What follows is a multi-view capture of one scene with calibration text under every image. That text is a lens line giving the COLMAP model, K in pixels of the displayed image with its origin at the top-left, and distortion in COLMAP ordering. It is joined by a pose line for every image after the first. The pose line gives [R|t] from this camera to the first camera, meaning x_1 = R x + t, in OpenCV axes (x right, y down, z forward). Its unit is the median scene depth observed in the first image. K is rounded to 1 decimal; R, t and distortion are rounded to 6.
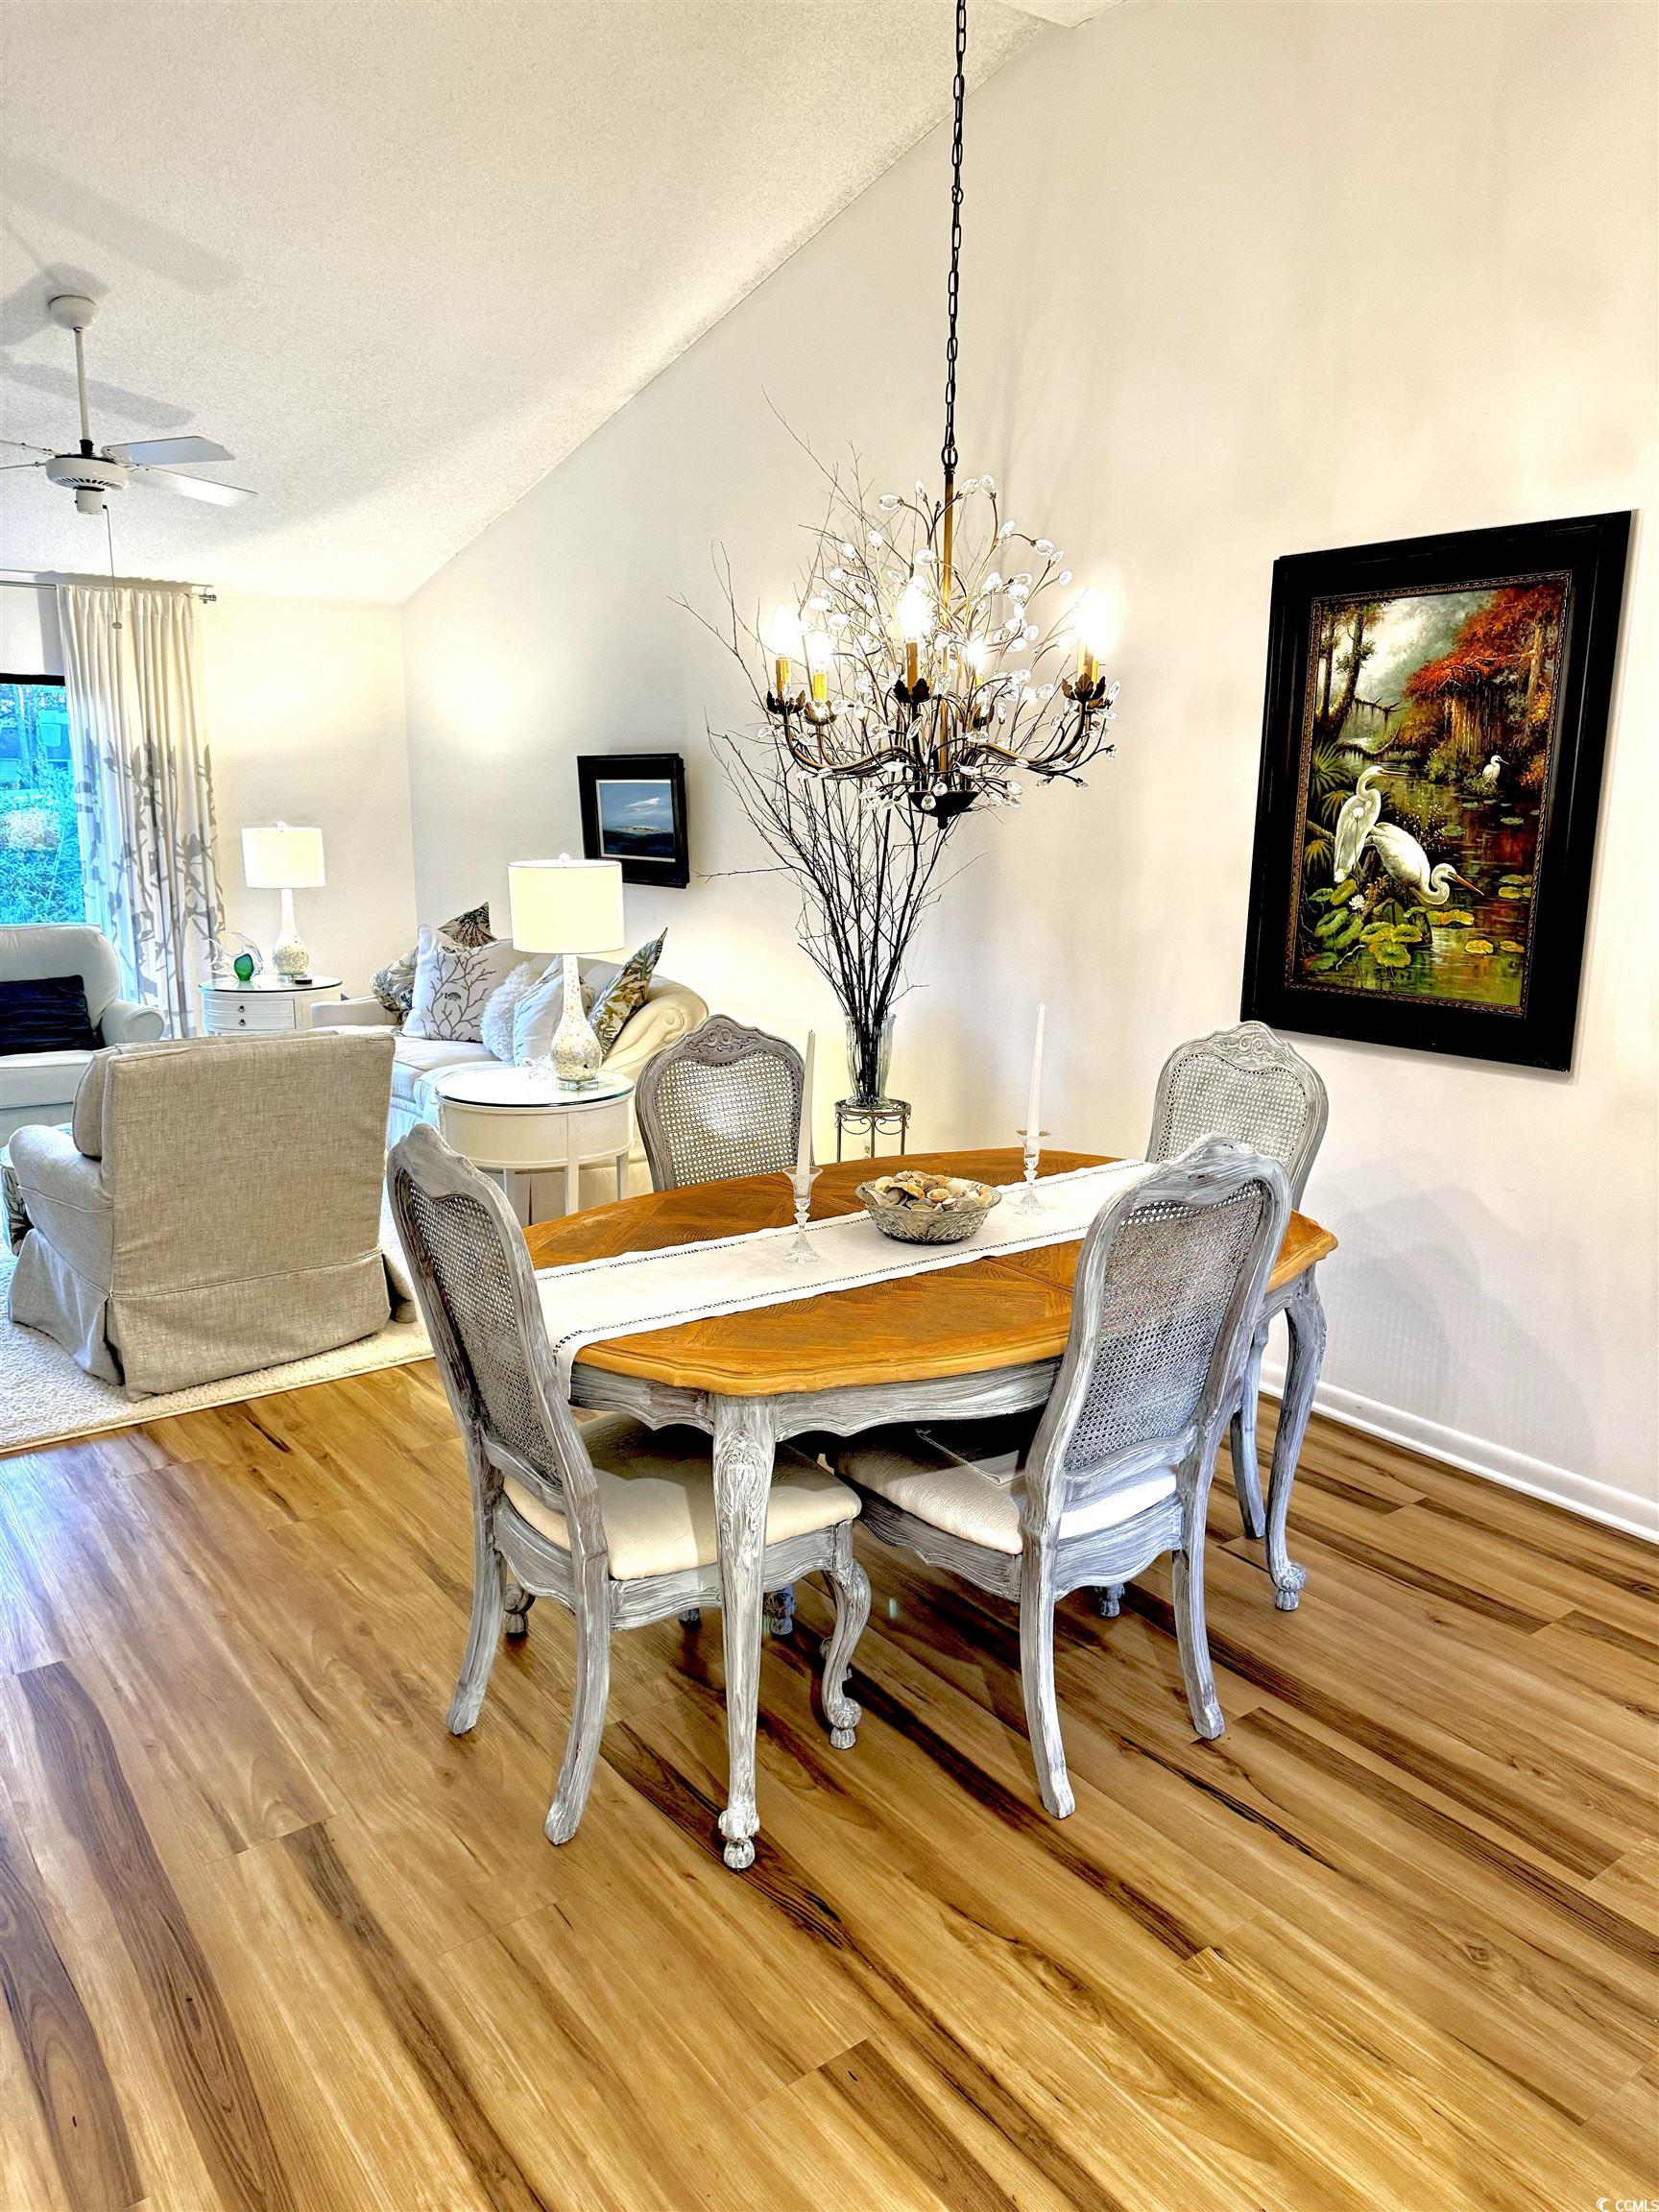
lens RADIAL K [[1600.9, 0, 829.5], [0, 1600.9, 1106.0], [0, 0, 1]] dist [0.096532, -0.178543]
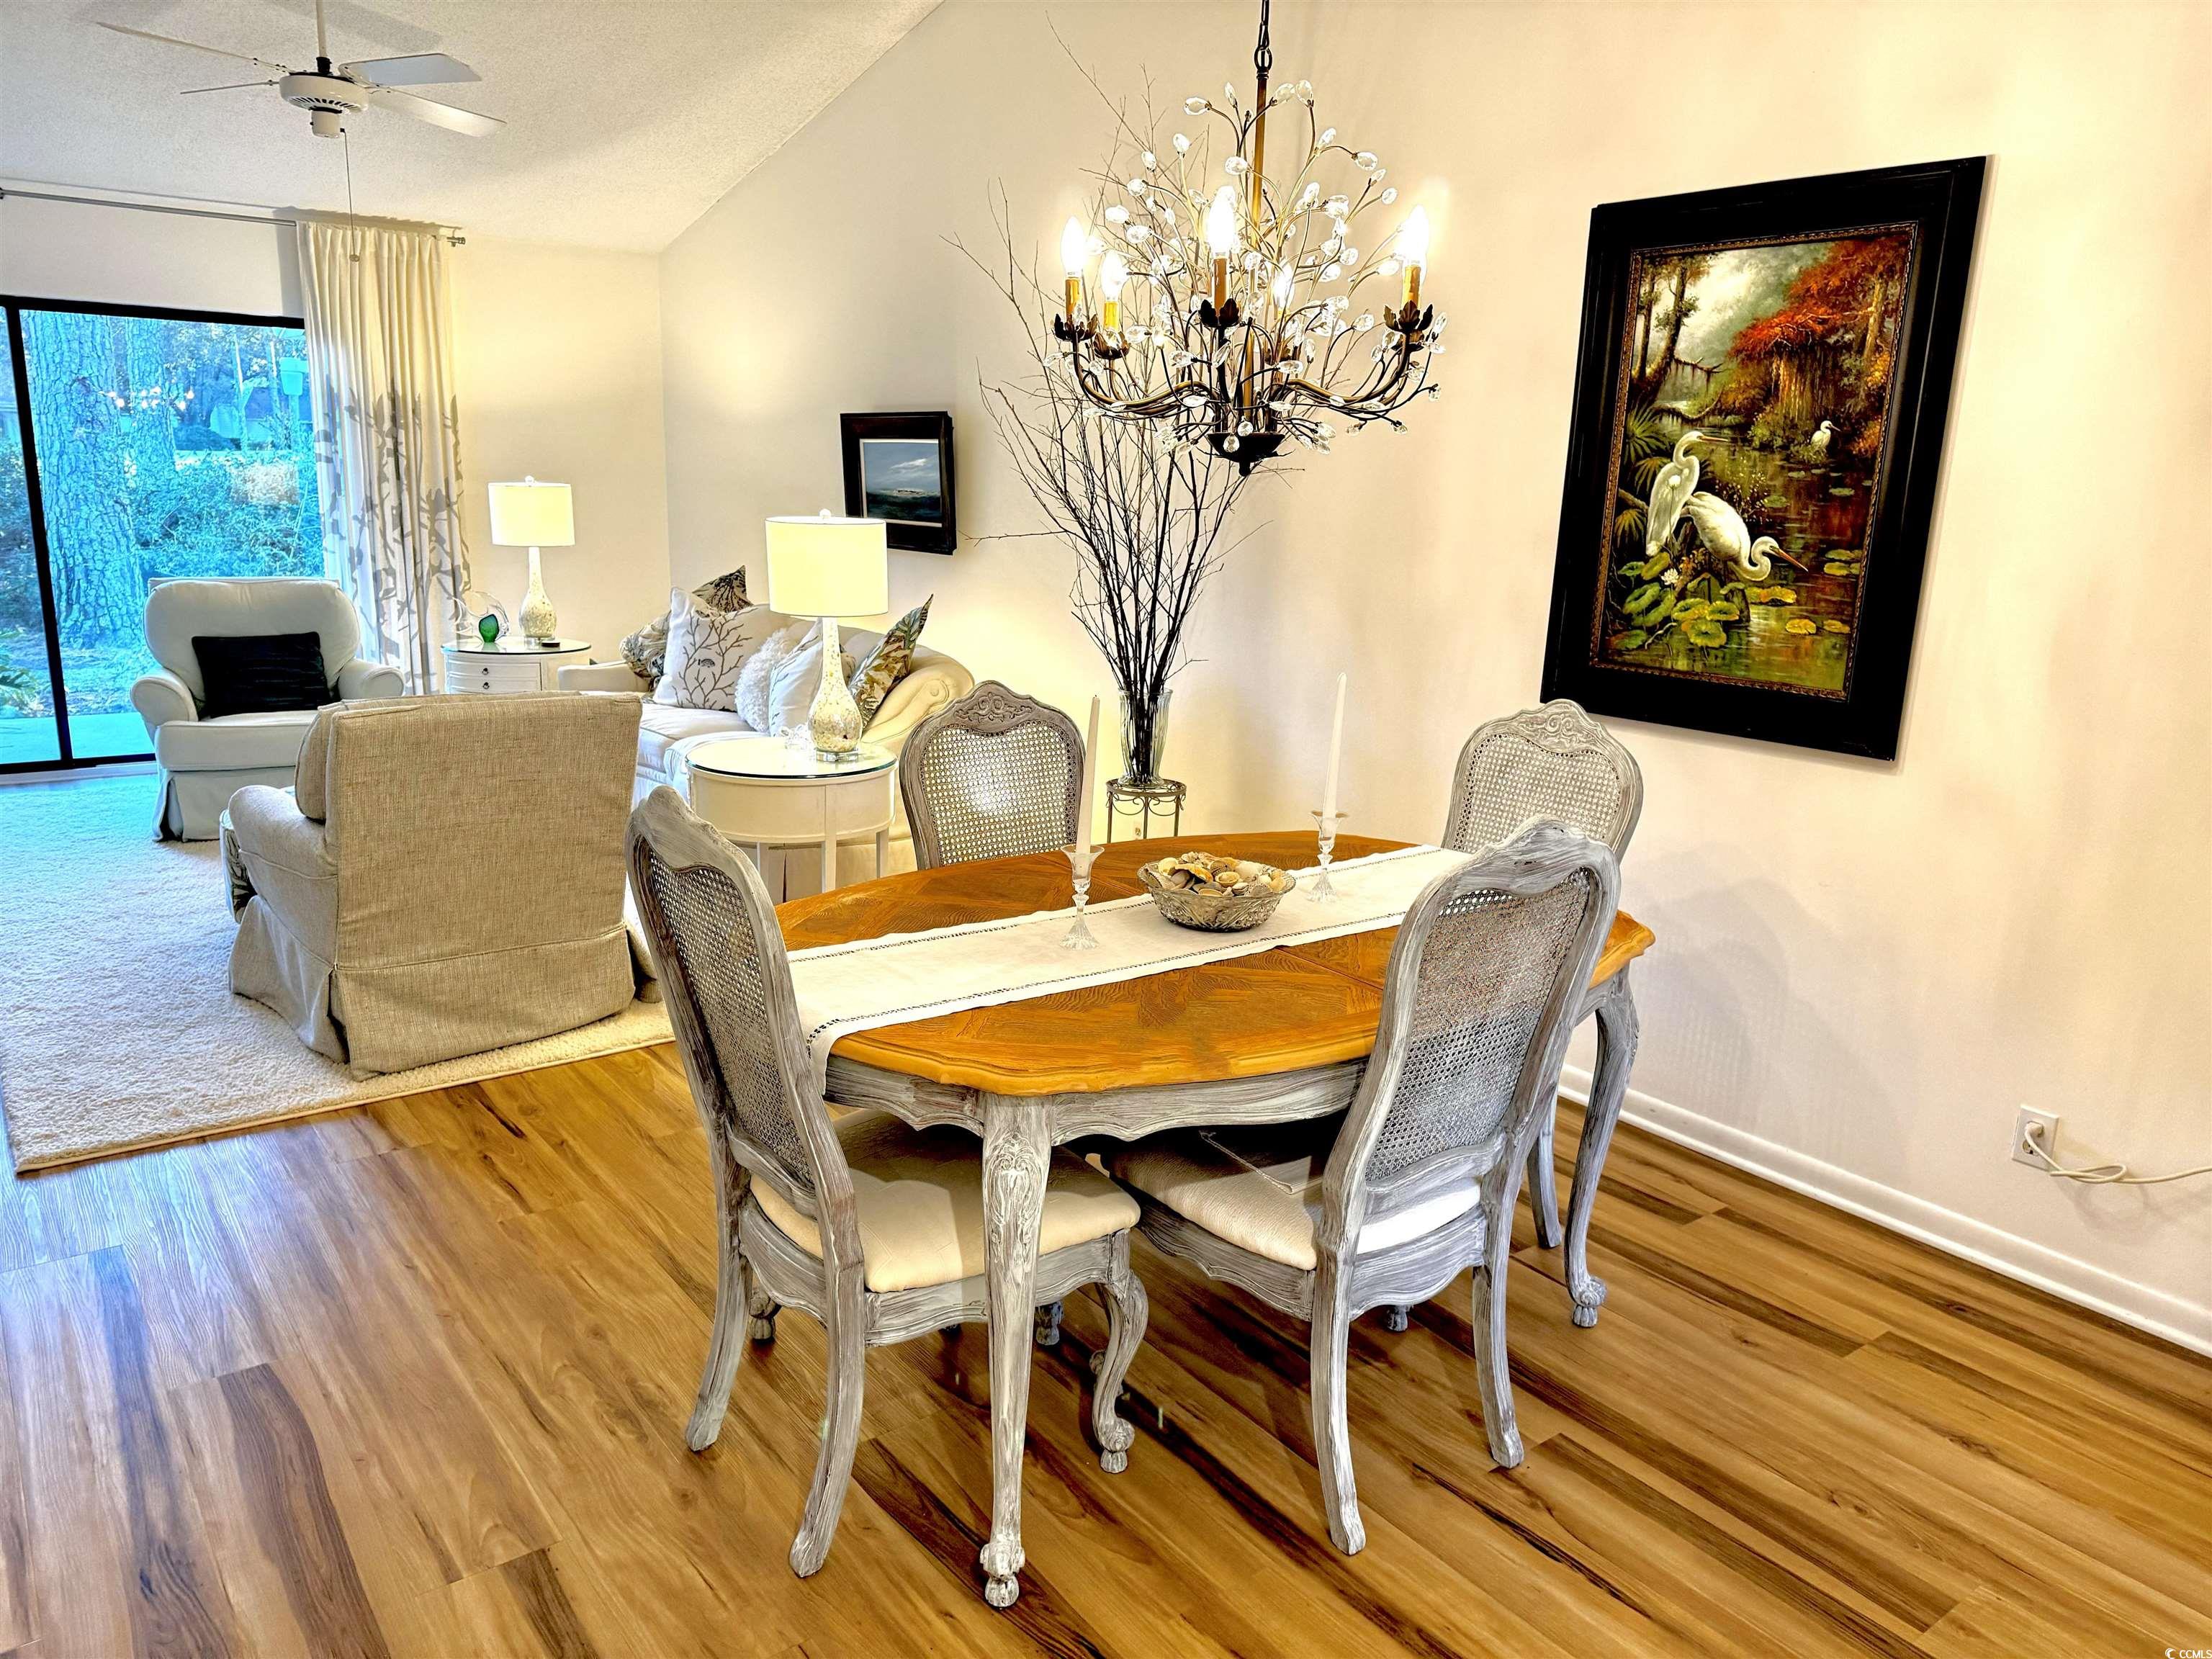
lens RADIAL K [[1600.9, 0, 1107.1], [0, 1600.9, 843.8], [0, 0, 1]] dist [0.096532, -0.178543]
pose [[0.999704, 0.020554, 0.013023, -0.011603], [-0.020972, 0.999240, 0.032868, 0.005624], [-0.012338, -0.033131, 0.999375, 0.066656]]
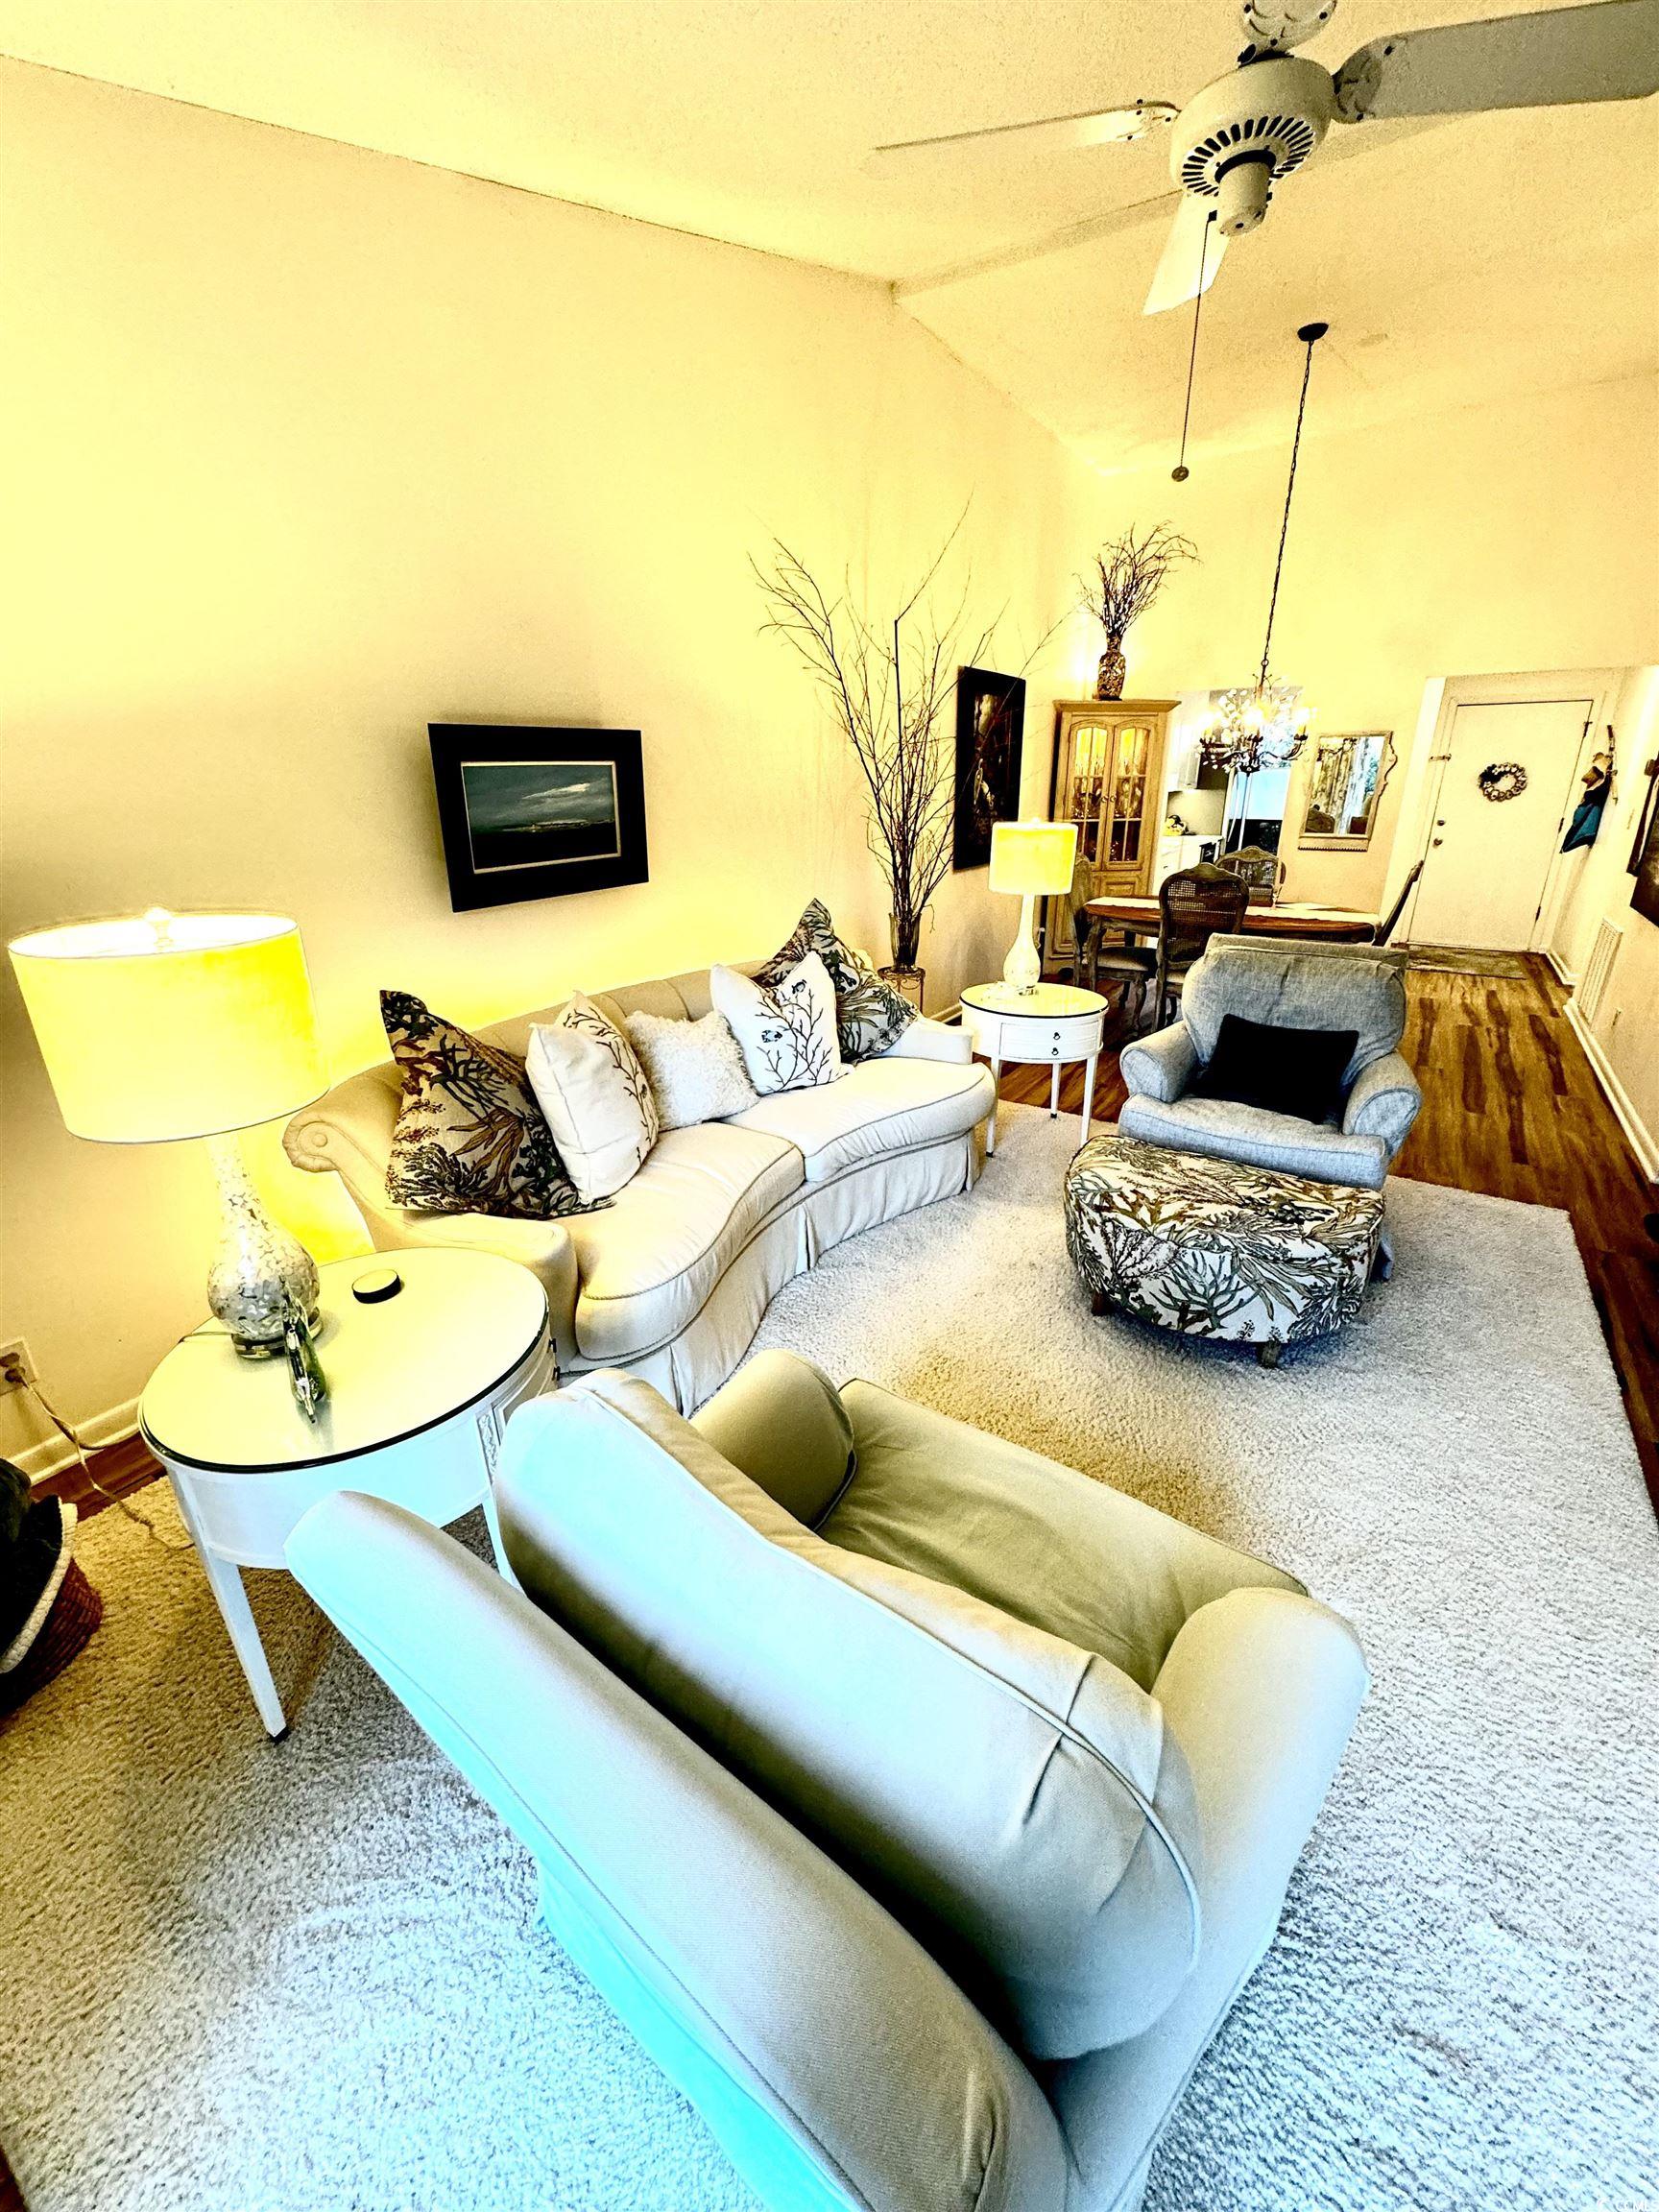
lens RADIAL K [[890.2, 0, 829.5], [0, 890.2, 1106.0], [0, 0, 1]] dist [-0.001784, -0.000162]
pose [[-0.361146, -0.332946, 0.871045, -1.168195], [0.189312, 0.888459, 0.418094, -0.399792], [-0.913090, 0.315893, -0.257833, 1.988905]]
